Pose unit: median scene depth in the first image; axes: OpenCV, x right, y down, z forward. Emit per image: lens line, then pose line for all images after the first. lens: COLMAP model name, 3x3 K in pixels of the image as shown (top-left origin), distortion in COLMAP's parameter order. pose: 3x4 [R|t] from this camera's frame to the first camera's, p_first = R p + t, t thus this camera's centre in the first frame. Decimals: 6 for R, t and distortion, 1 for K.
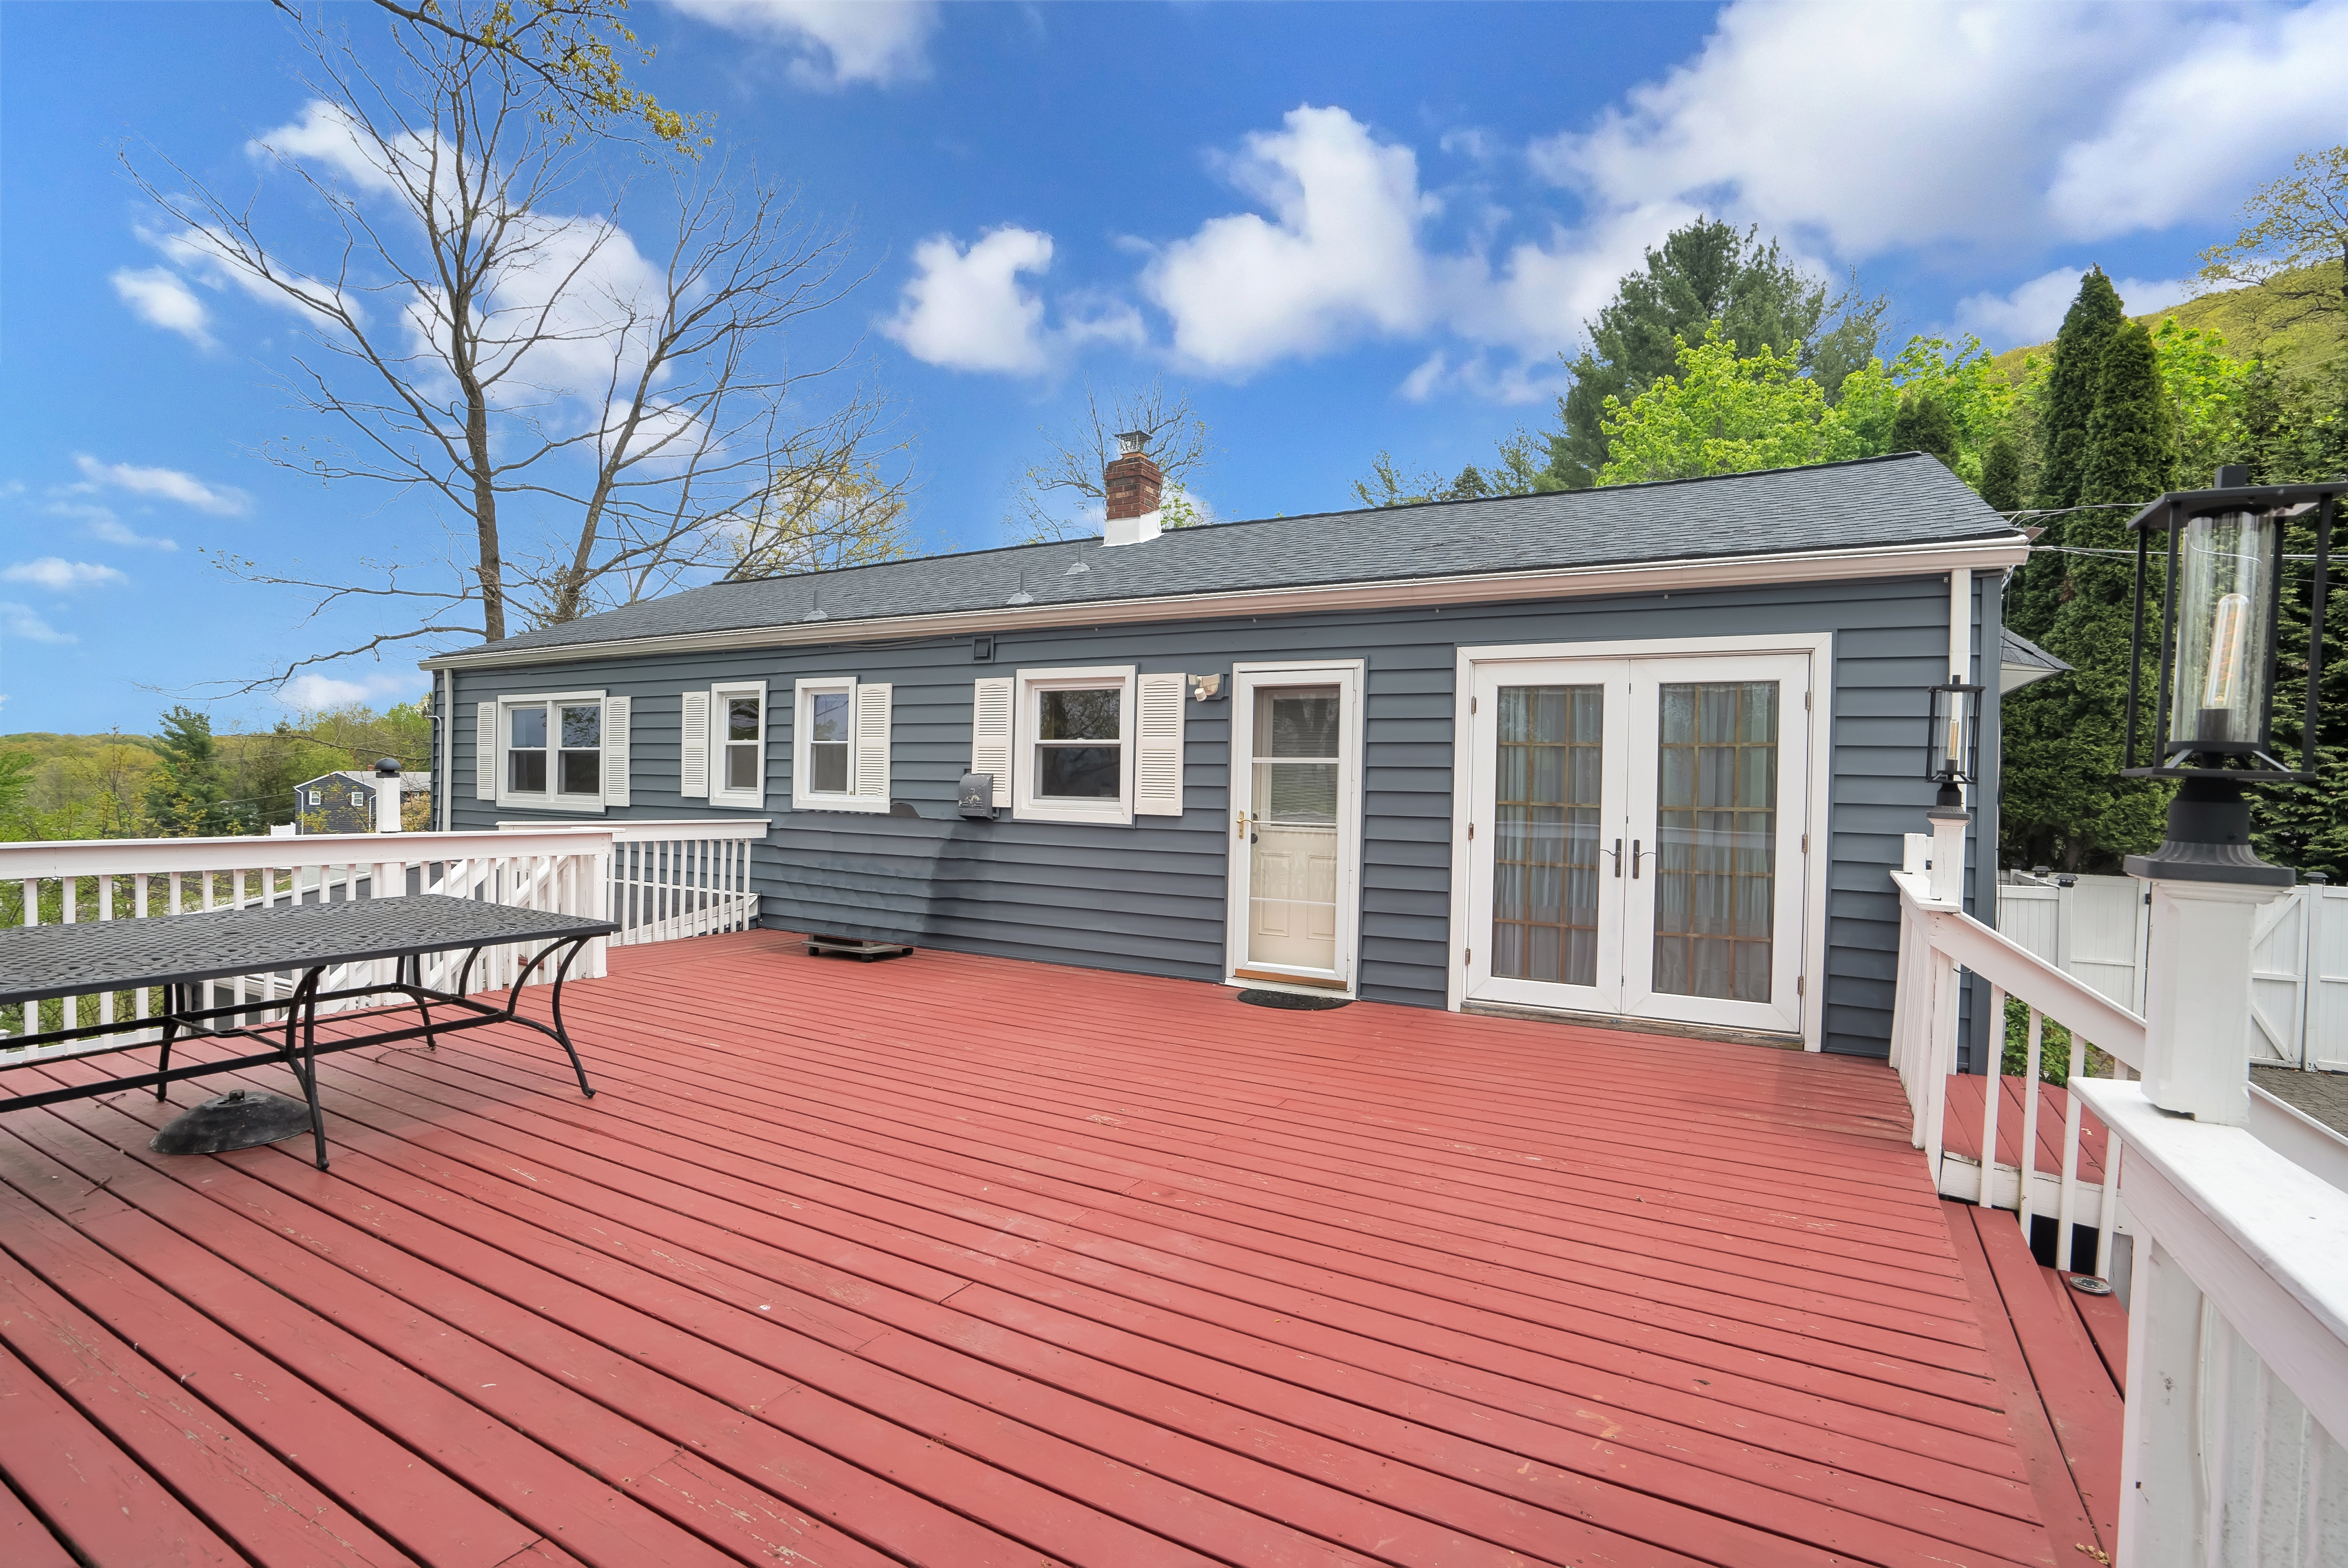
lens RADIAL K [[1042.3, 0, 1174.0], [0, 1042.3, 807.3], [0, 0, 1]] dist [-0.023854, -0.000139]
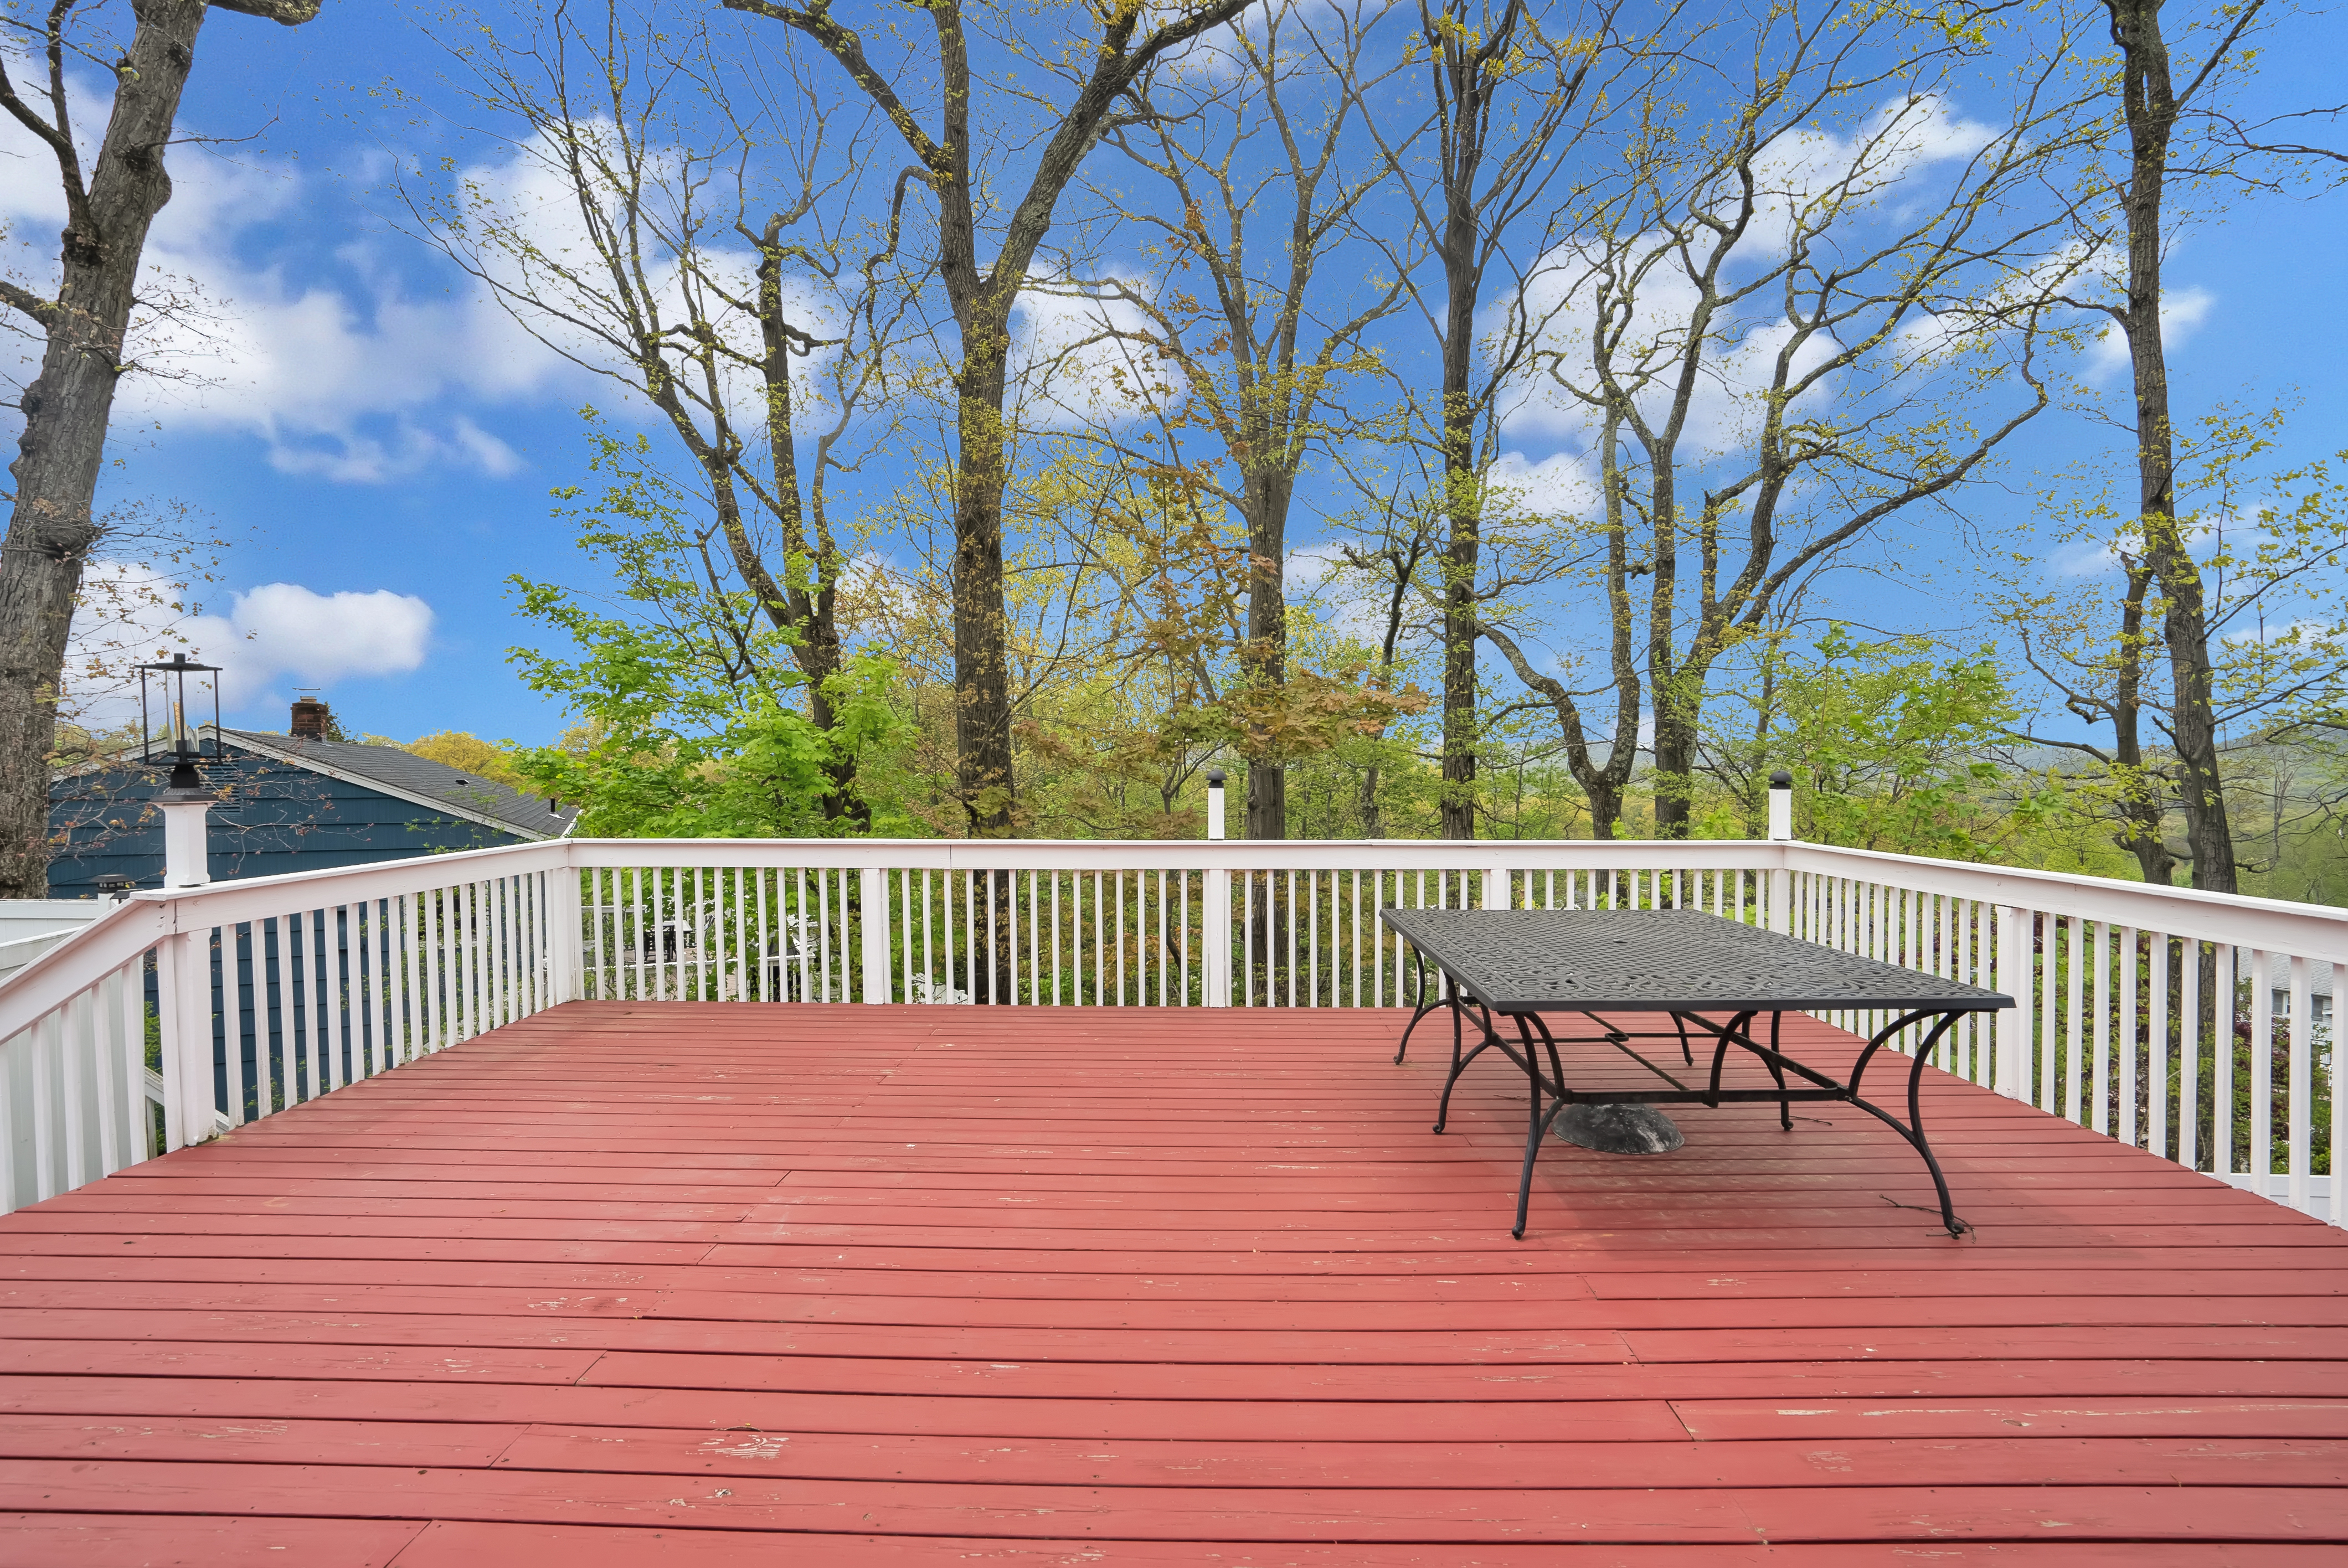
lens RADIAL K [[1042.3, 0, 1175.8], [0, 1042.3, 800.0], [0, 0, 1]] dist [-0.023854, -0.000139]
pose [[-0.875812, -0.024482, -0.482031, -0.001004], [-0.029639, 0.999556, 0.003084, -0.036035], [0.481741, 0.016988, -0.876149, 2.802298]]
